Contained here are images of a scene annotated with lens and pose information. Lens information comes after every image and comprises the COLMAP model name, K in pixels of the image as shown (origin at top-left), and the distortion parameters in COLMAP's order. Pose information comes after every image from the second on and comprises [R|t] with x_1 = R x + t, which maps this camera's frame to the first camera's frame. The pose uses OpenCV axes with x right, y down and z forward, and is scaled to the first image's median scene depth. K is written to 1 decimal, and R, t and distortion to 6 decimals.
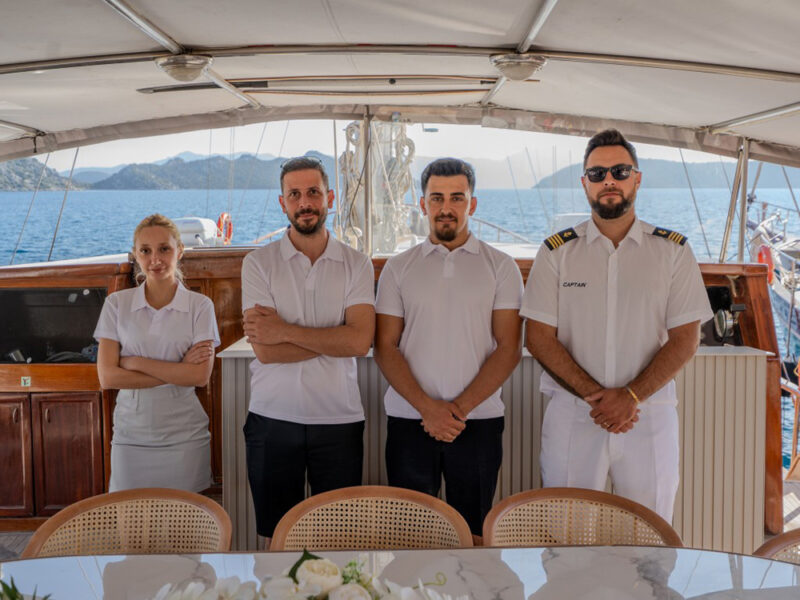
lens RADIAL K [[931.1, 0, 400.0], [0, 931.1, 300.0], [0, 0, 1]] dist [-0.009200, -0.212831]
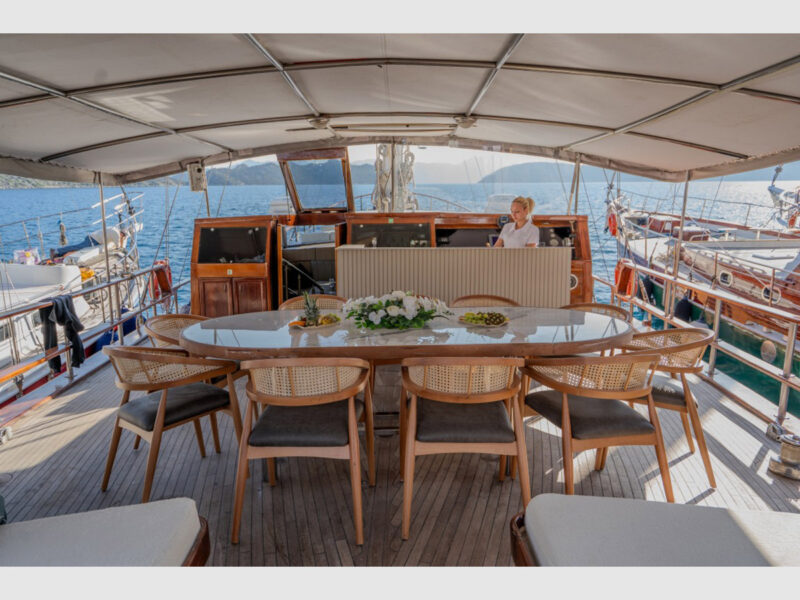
lens RADIAL K [[605.5, 0, 400.0], [0, 605.5, 300.0], [0, 0, 1]] dist [0.001948, 0.000286]
pose [[0.999928, -0.003769, 0.011424, -0.036227], [0.002939, 0.997415, 0.071800, 0.051497], [-0.011665, -0.071761, 0.997354, -0.345316]]
